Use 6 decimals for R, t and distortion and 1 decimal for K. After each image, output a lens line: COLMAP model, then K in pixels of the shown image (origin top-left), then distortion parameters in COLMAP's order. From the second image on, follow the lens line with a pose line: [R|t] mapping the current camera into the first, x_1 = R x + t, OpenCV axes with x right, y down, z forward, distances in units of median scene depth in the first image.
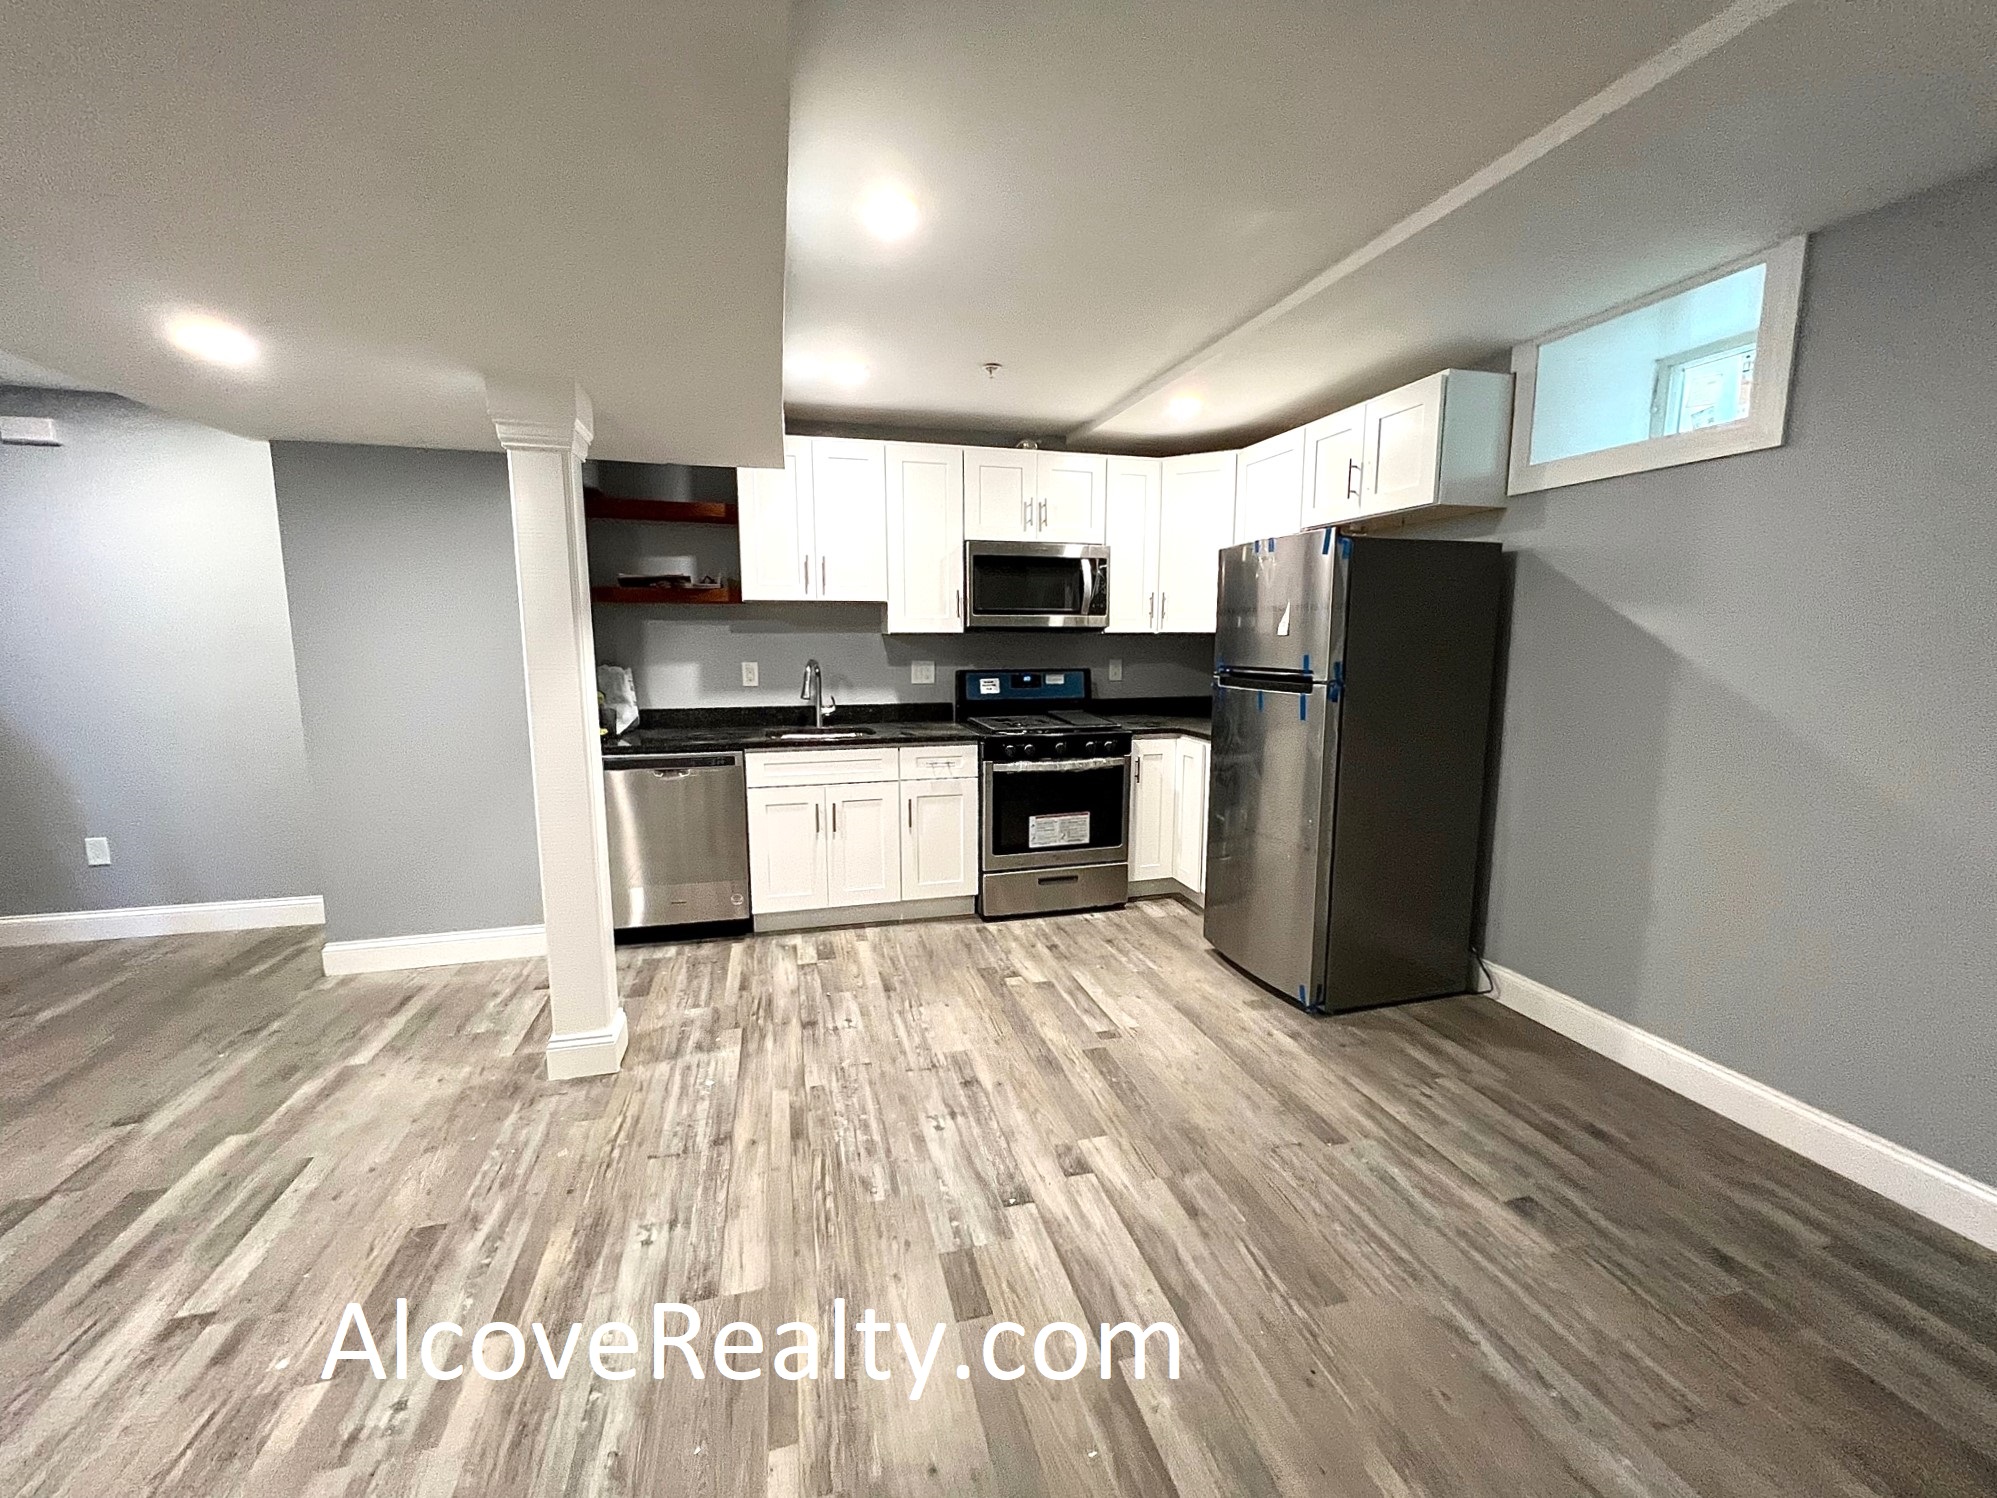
lens RADIAL K [[803.7, 0, 998.5], [0, 803.7, 749.0], [0, 0, 1]] dist [-0.001571, -0.000336]
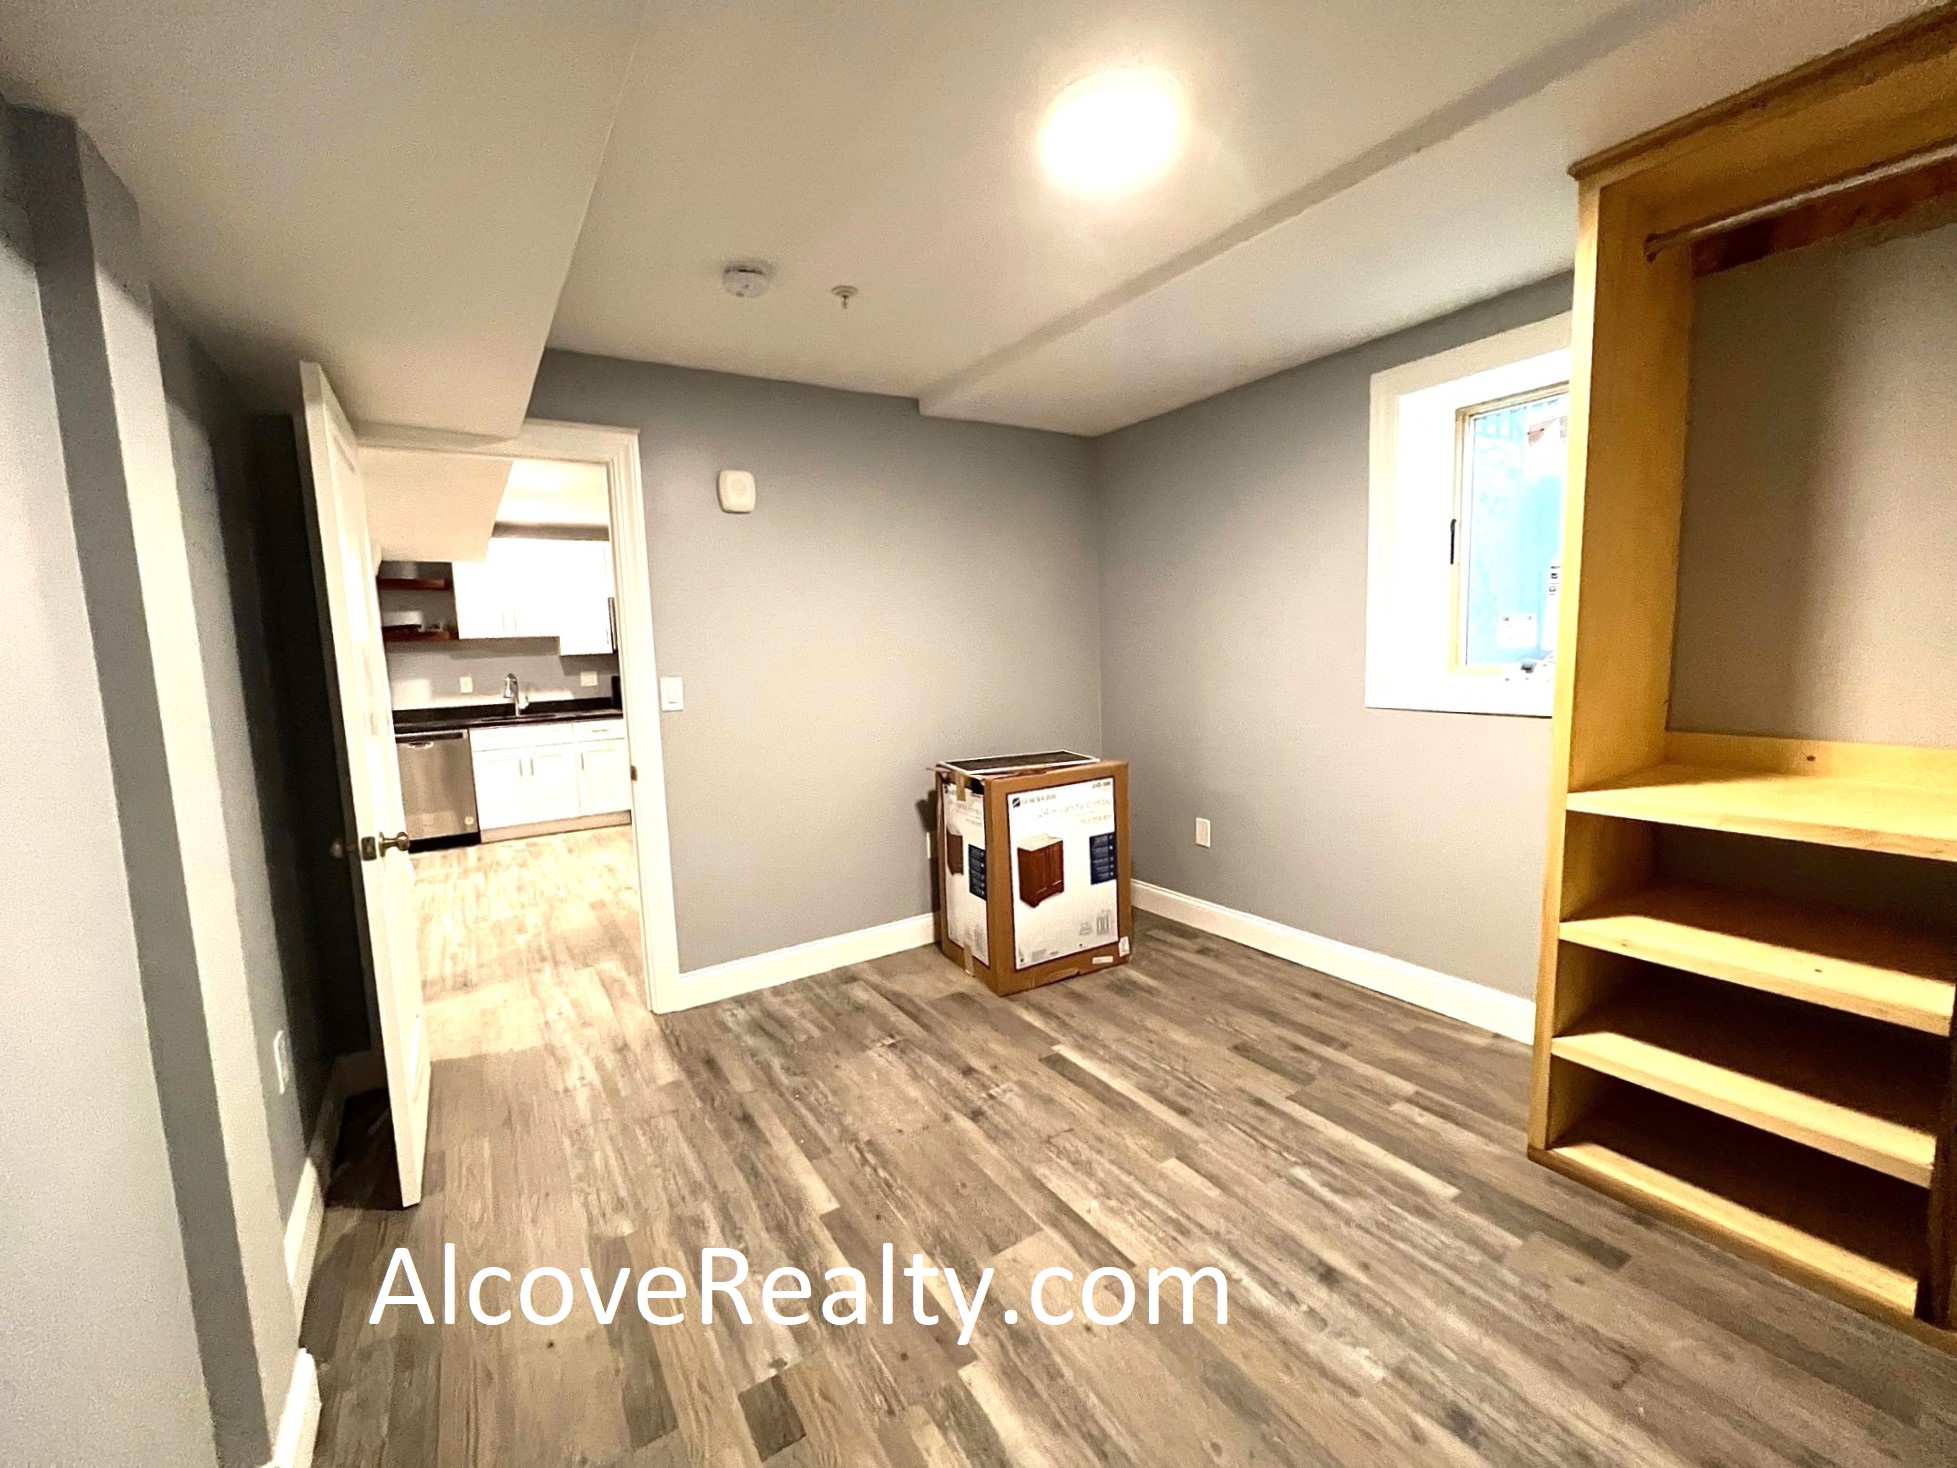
lens RADIAL K [[807.9, 0, 978.5], [0, 807.9, 734.0], [0, 0, 1]] dist [-0.003084, -0.000171]
pose [[0.951956, -0.067868, 0.298620, 0.196013], [0.076821, 0.996876, -0.018335, 0.129154], [-0.296442, 0.040394, 0.954196, -0.941624]]
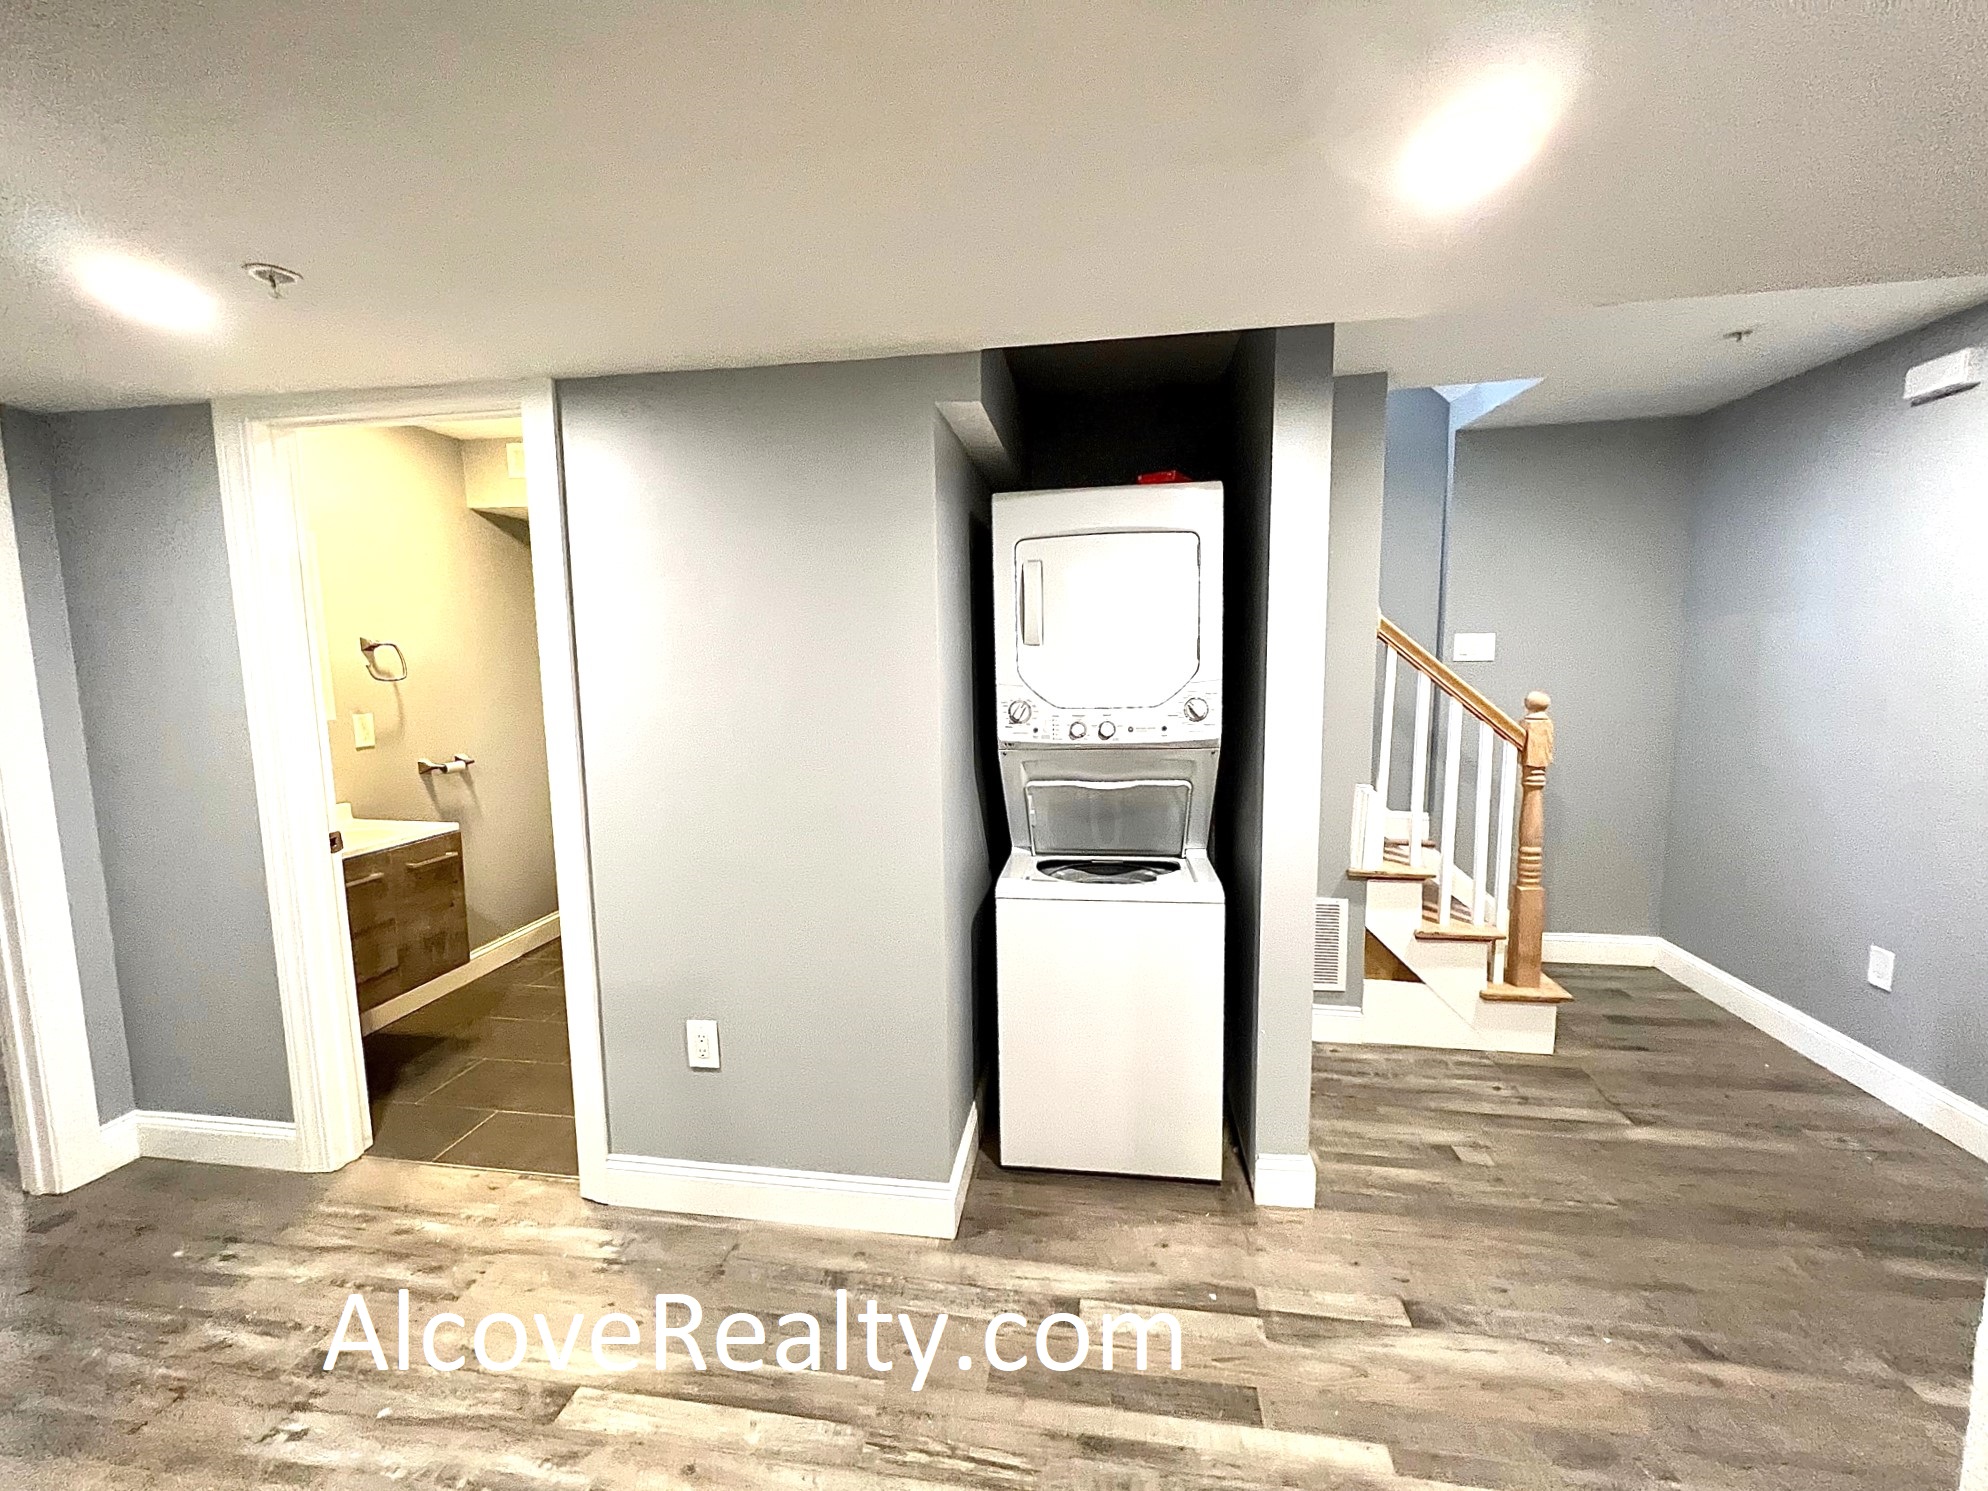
lens RADIAL K [[808.3, 0, 994.0], [0, 808.3, 745.5], [0, 0, 1]] dist [-0.000223, -0.000229]
pose [[-0.407592, 0.105064, -0.907100, -0.186387], [-0.114244, 0.979687, 0.164806, -0.099248], [0.905990, 0.170805, -0.387309, 0.562420]]
